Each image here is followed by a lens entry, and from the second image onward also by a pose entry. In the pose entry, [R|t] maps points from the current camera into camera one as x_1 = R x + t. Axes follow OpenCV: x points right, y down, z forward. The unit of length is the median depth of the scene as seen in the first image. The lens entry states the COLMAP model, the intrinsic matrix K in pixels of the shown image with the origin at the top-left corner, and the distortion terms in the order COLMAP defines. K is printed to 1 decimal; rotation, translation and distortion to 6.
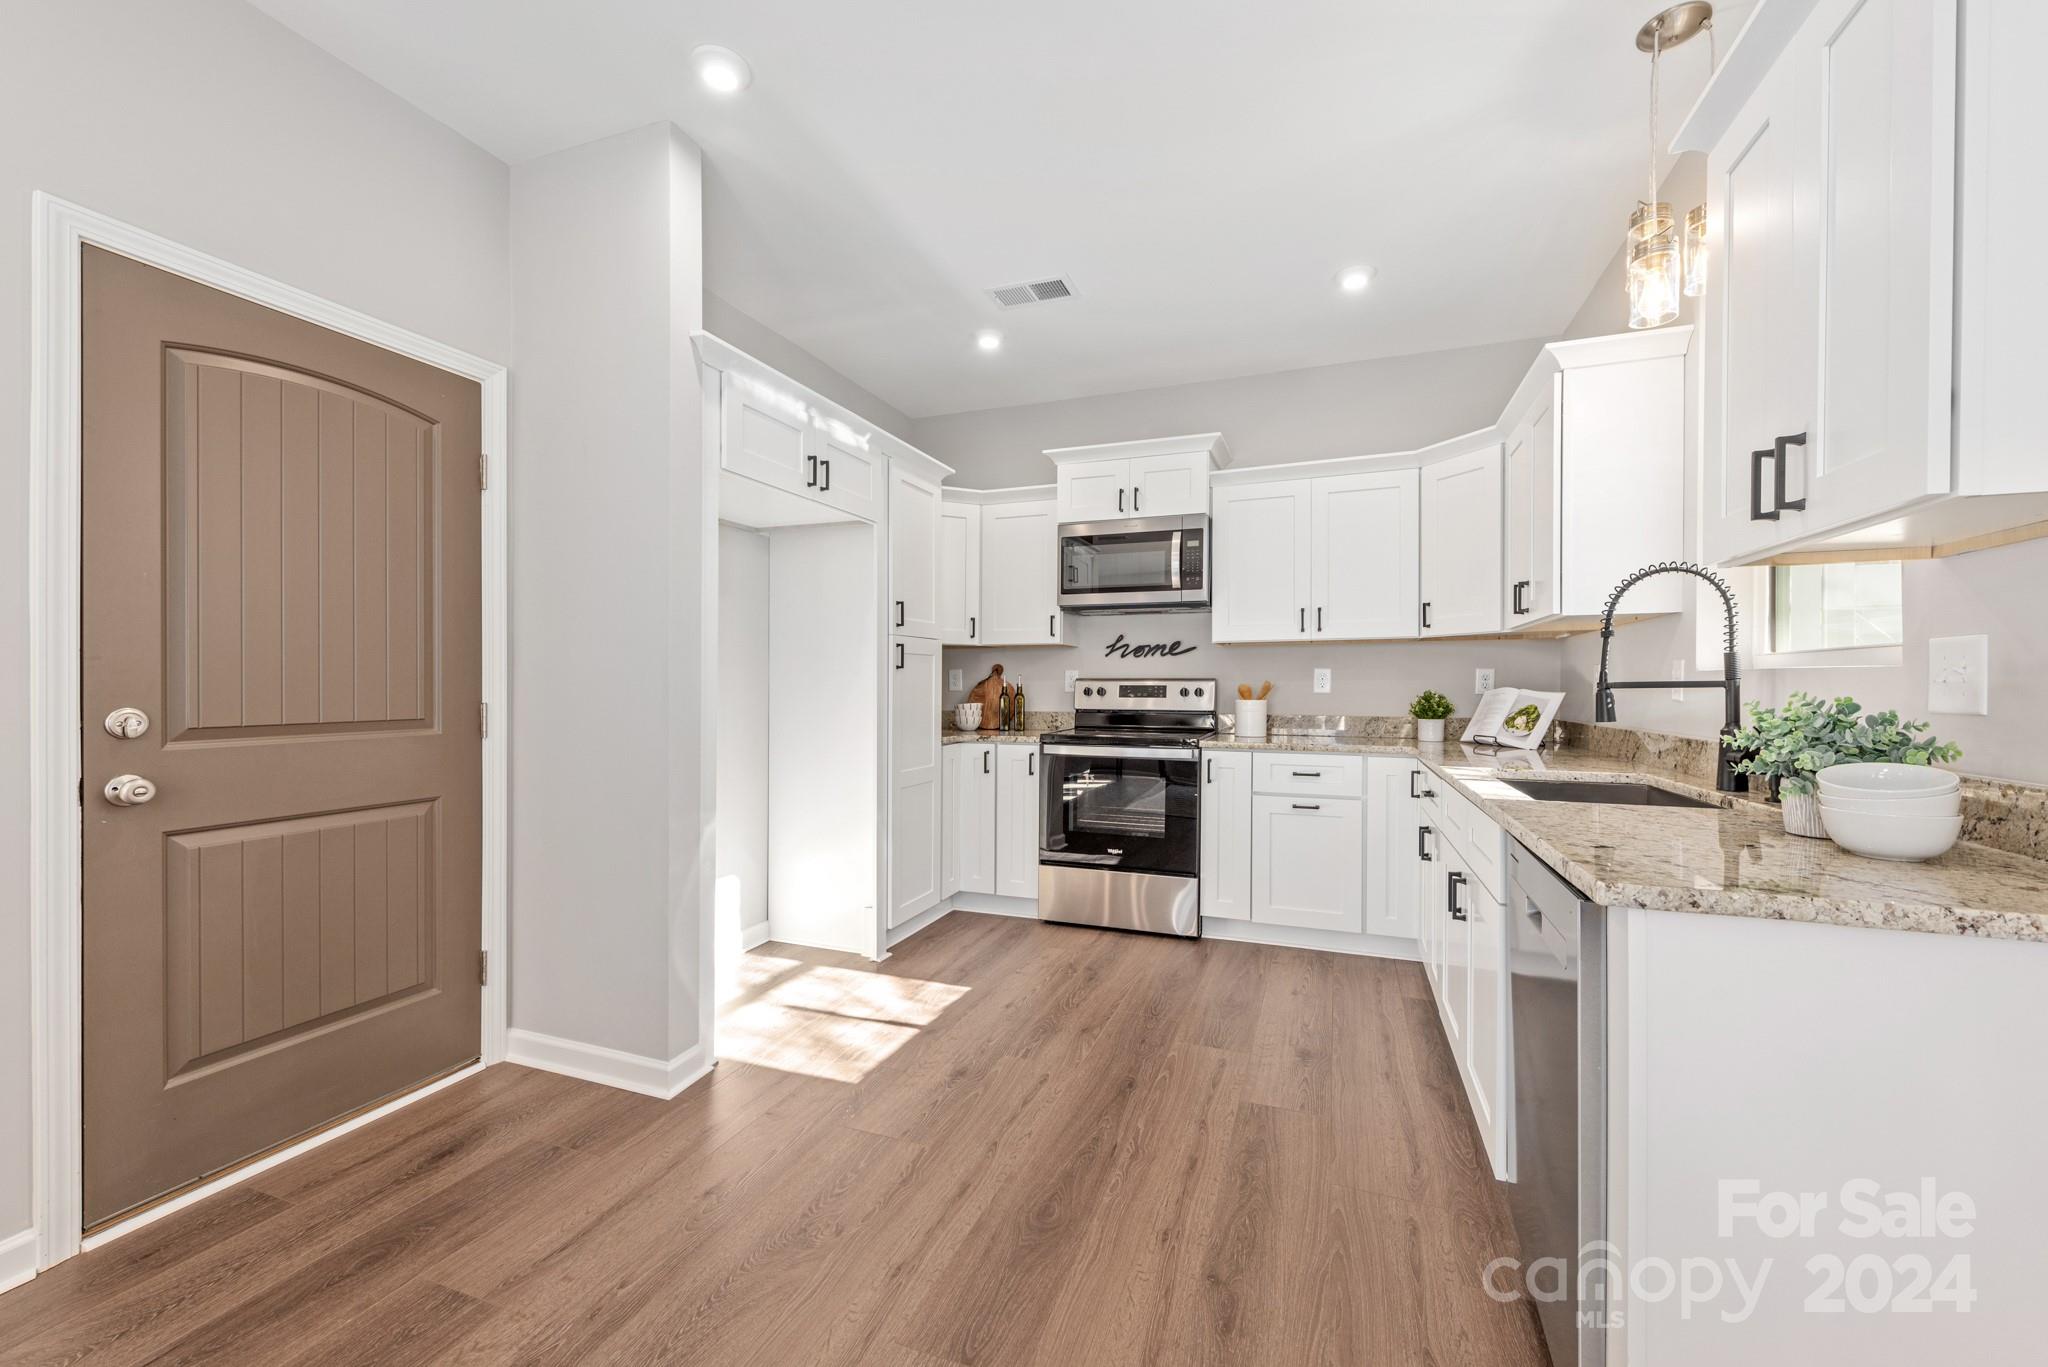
lens RADIAL K [[799.1, 0, 1035.2], [0, 799.1, 688.0], [0, 0, 1]] dist [0.003832, -0.002217]
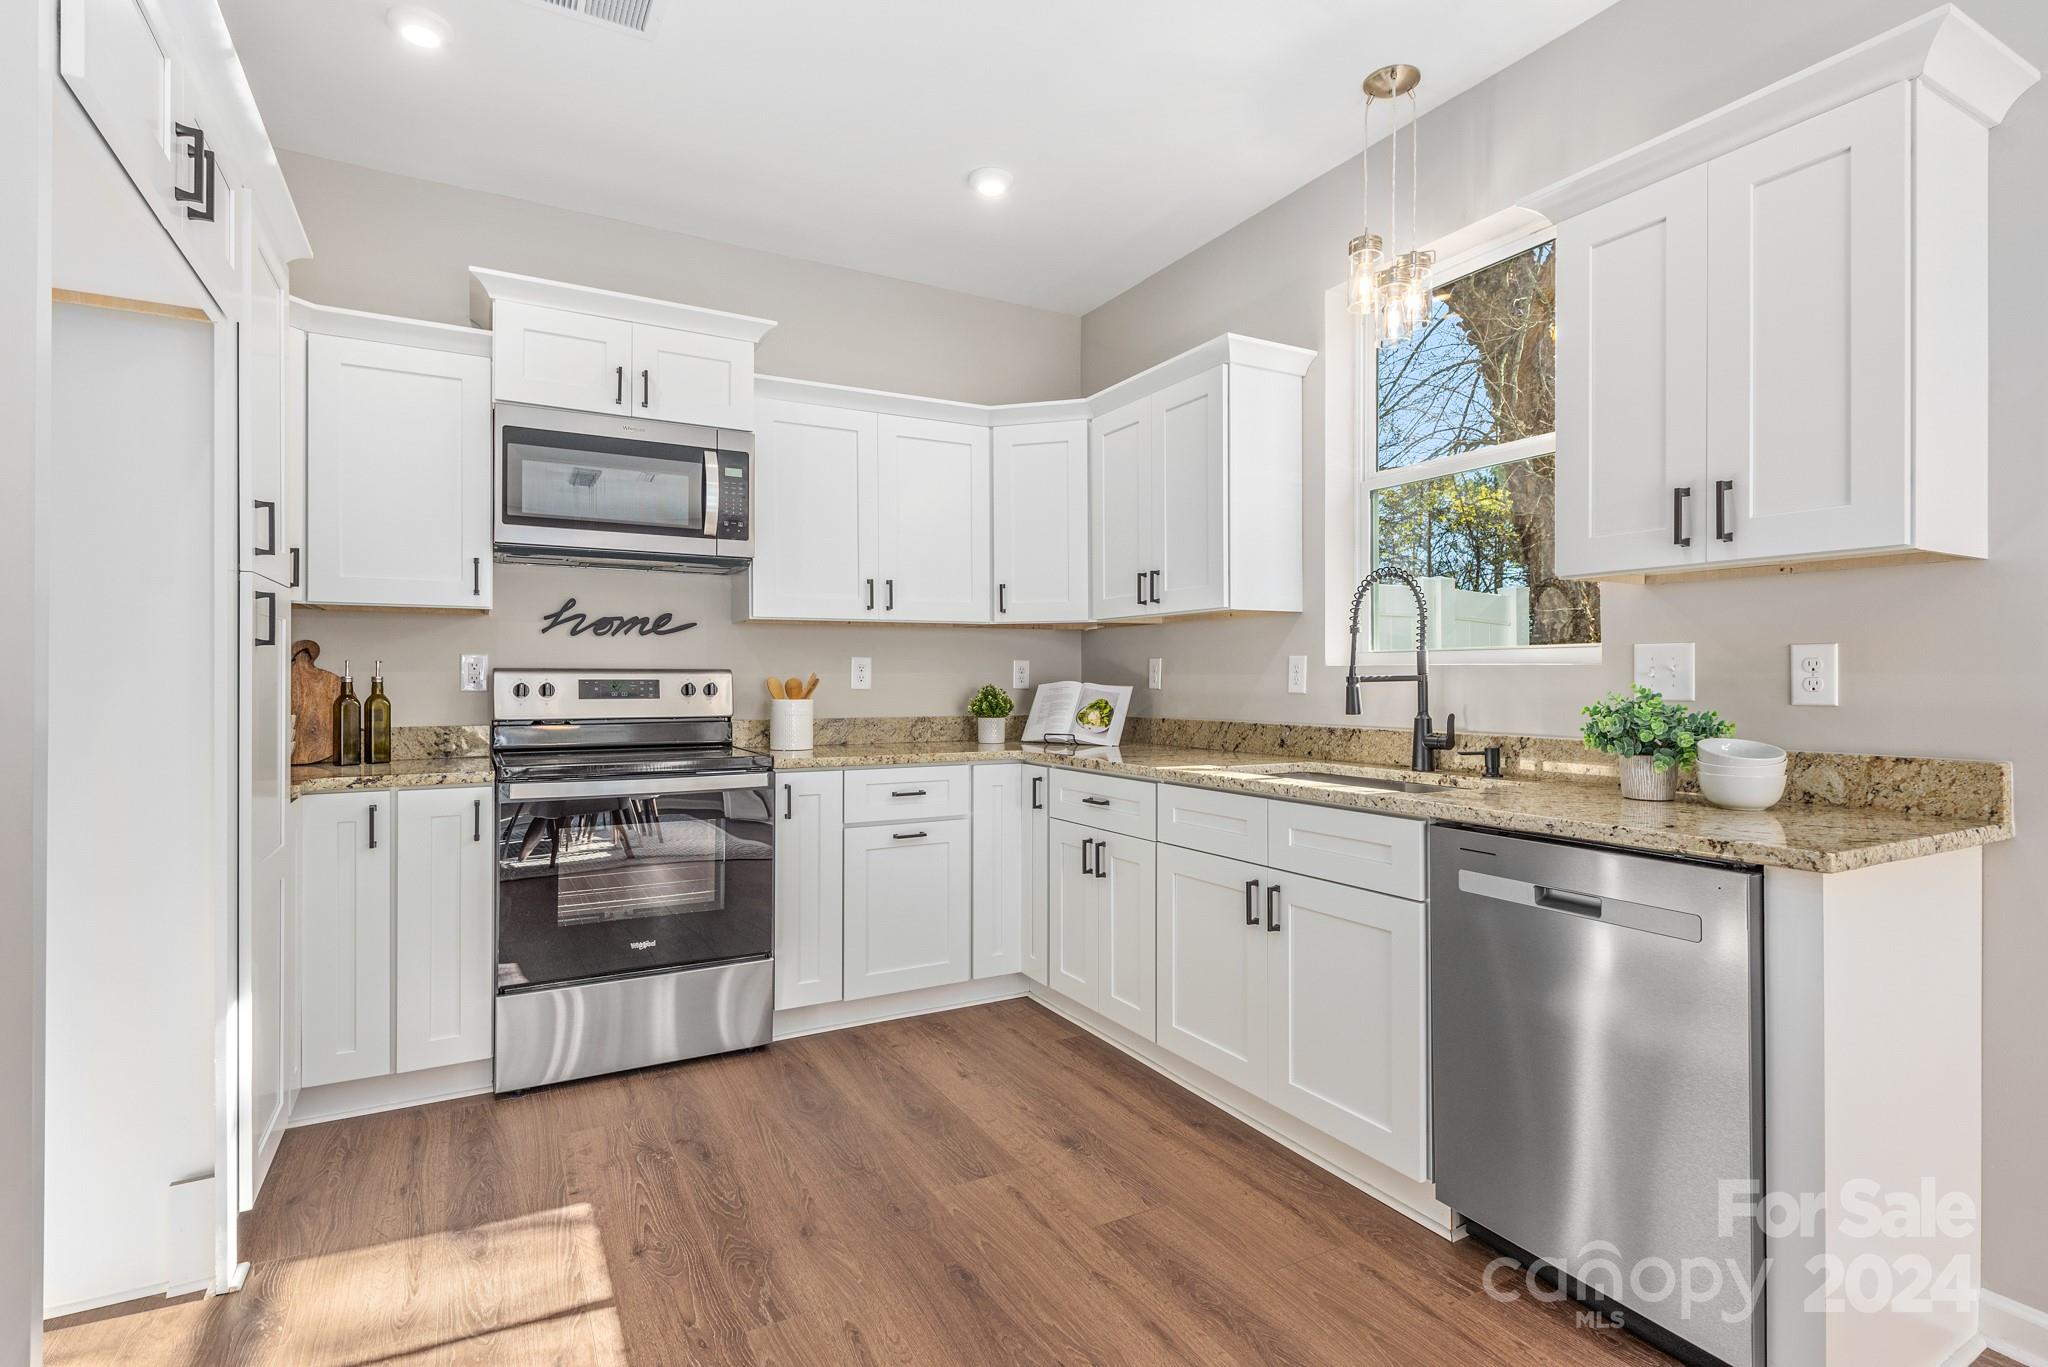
lens RADIAL K [[998.1, 0, 1043.8], [0, 998.1, 679.7], [0, 0, 1]] dist [0.001820, -0.001869]
pose [[0.642378, -0.002371, 0.766384, -0.300254], [0.003474, 0.999994, 0.000182, -0.002580], [-0.766380, 0.002545, 0.642382, 0.256851]]
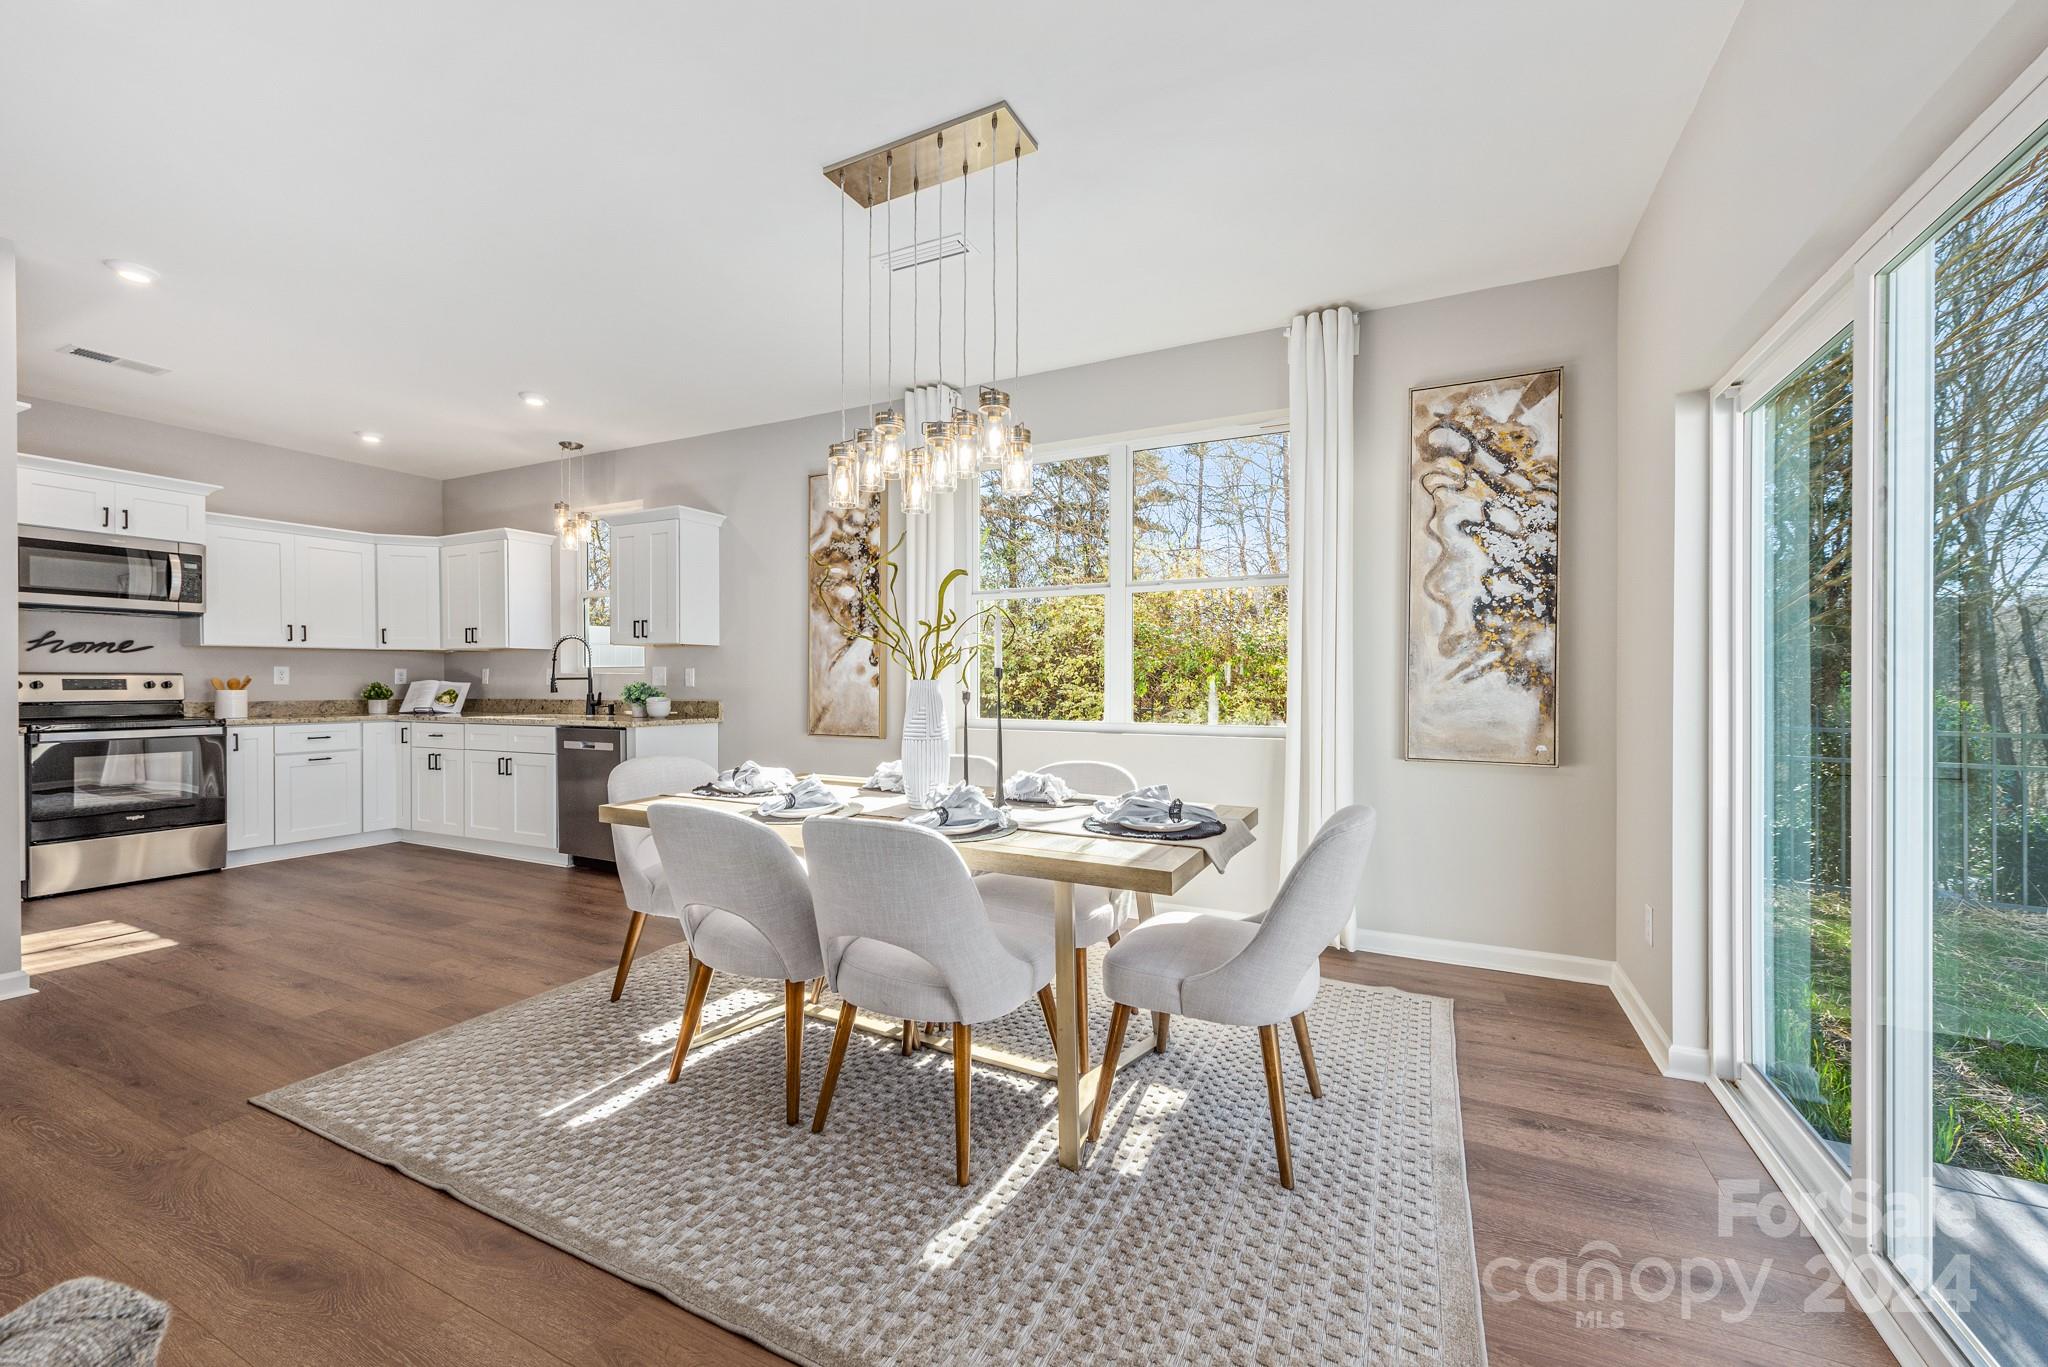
lens RADIAL K [[799.1, 0, 1042.7], [0, 799.1, 687.3], [0, 0, 1]] dist [0.003832, -0.002217]
pose [[0.087538, -0.009860, 0.996112, -0.983857], [0.003370, 0.999948, 0.009602, 0.002334], [-0.996156, 0.002516, 0.087566, -0.467813]]
